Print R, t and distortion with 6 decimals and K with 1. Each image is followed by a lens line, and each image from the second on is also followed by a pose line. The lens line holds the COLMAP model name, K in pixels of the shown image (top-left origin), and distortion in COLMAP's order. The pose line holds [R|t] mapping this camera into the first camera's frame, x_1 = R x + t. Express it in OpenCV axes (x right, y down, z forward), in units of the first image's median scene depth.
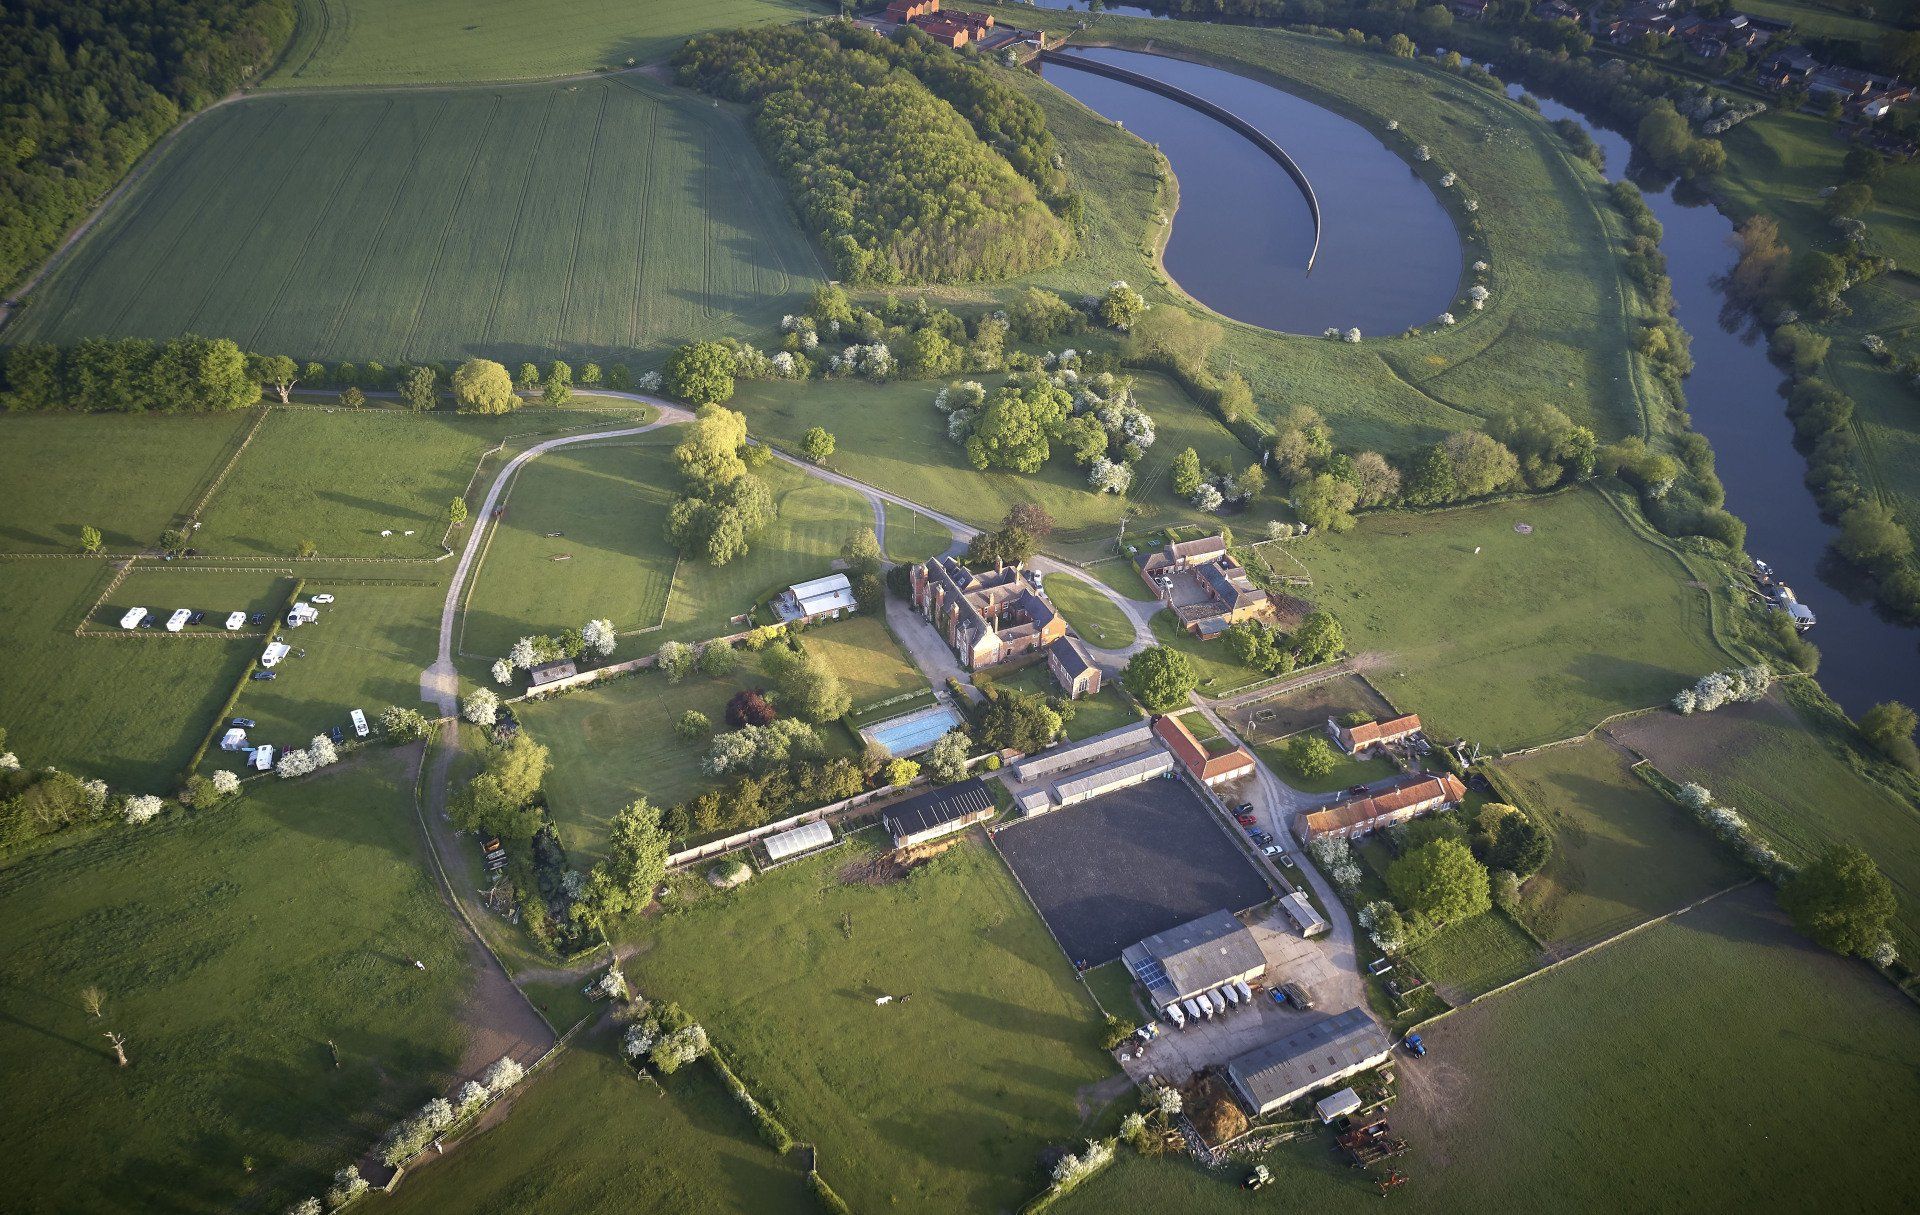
lens RADIAL K [[1392.1, 0, 960.0], [0, 1392.1, 607.5], [0, 0, 1]] dist [-0.000325, 0.000256]
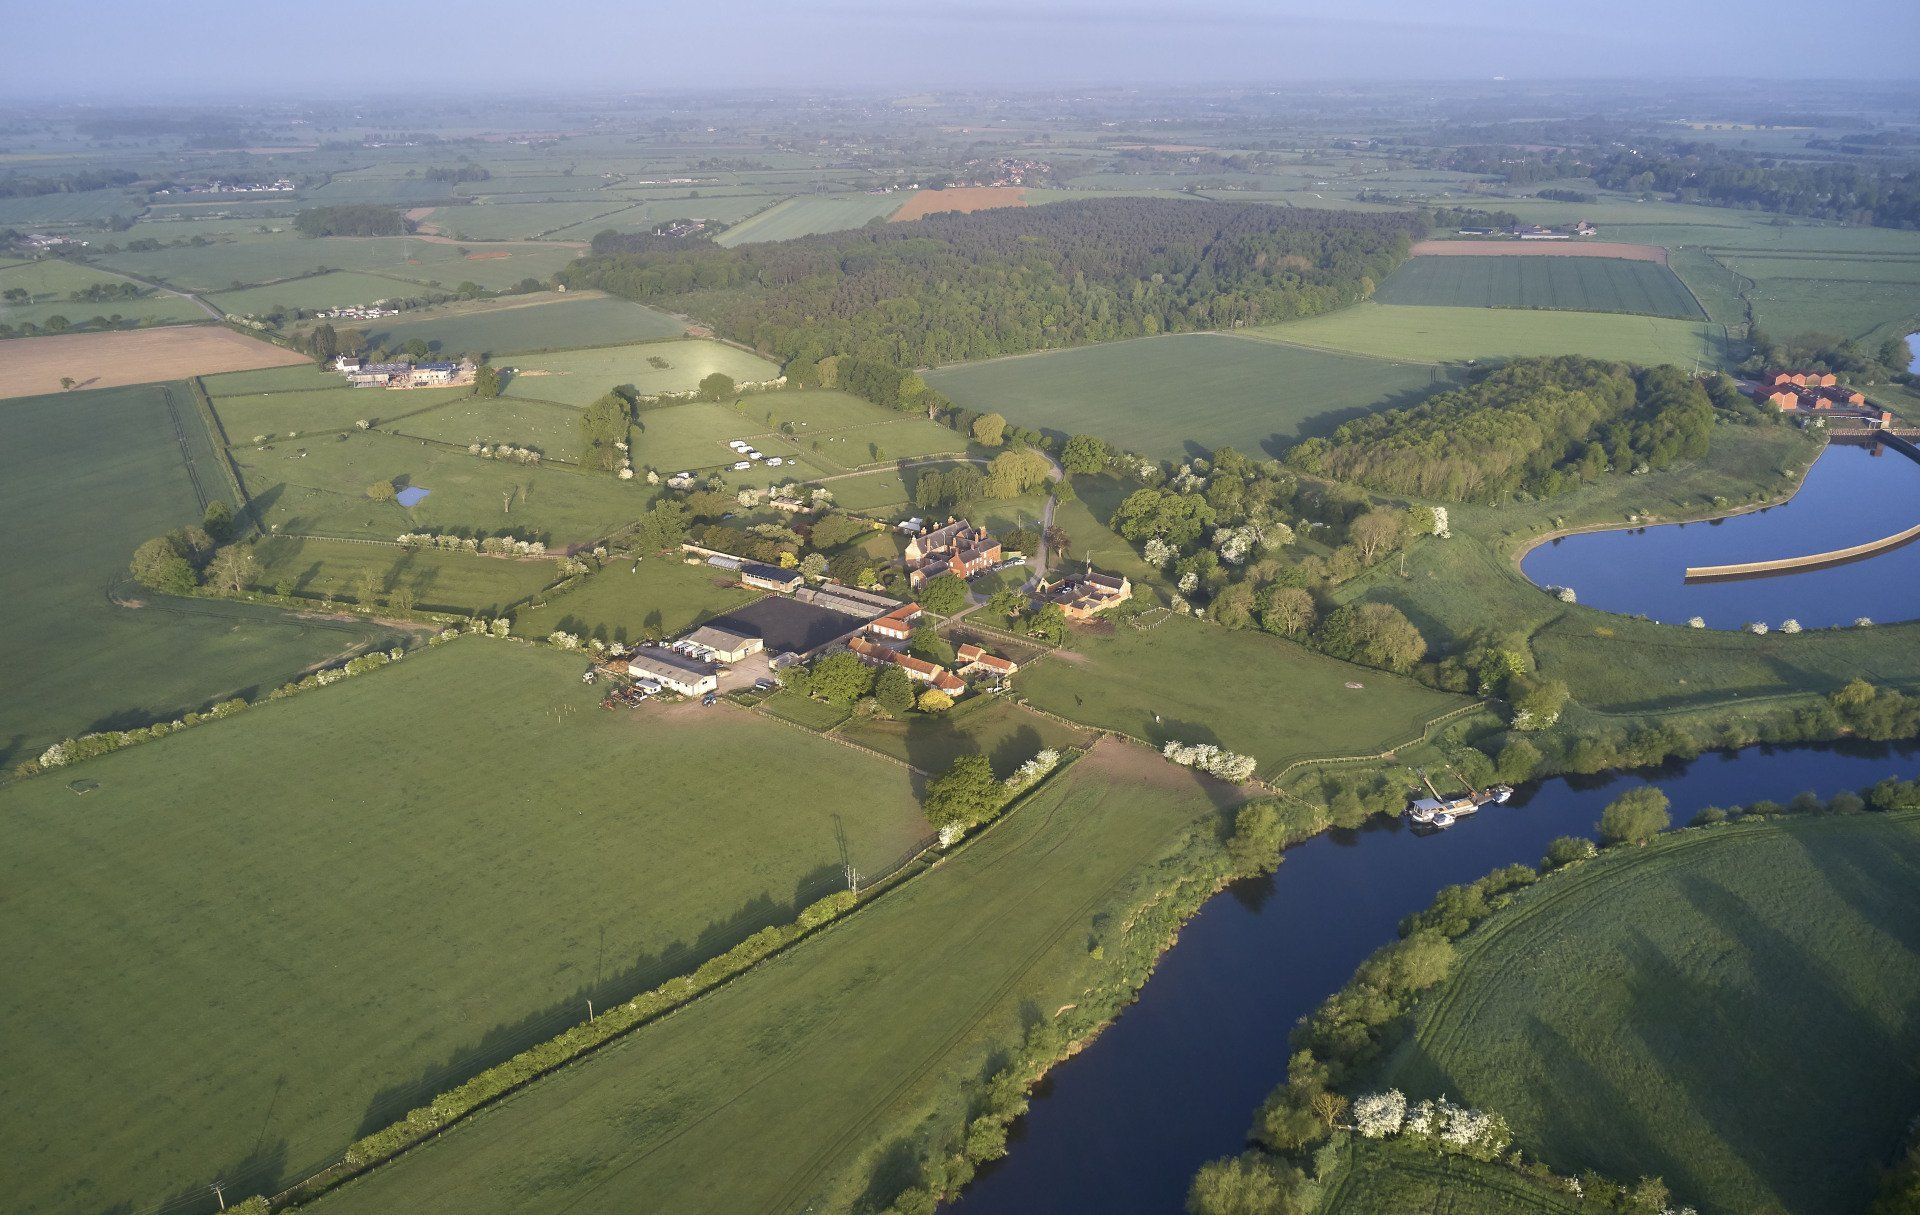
lens RADIAL K [[1392.1, 0, 960.0], [0, 1392.1, 607.5], [0, 0, 1]] dist [-0.000325, 0.000256]
pose [[0.491527, 0.285202, -0.822838, 1.349646], [-0.511770, 0.859086, -0.007944, 0.066736], [0.704622, 0.425008, 0.568221, 0.189279]]
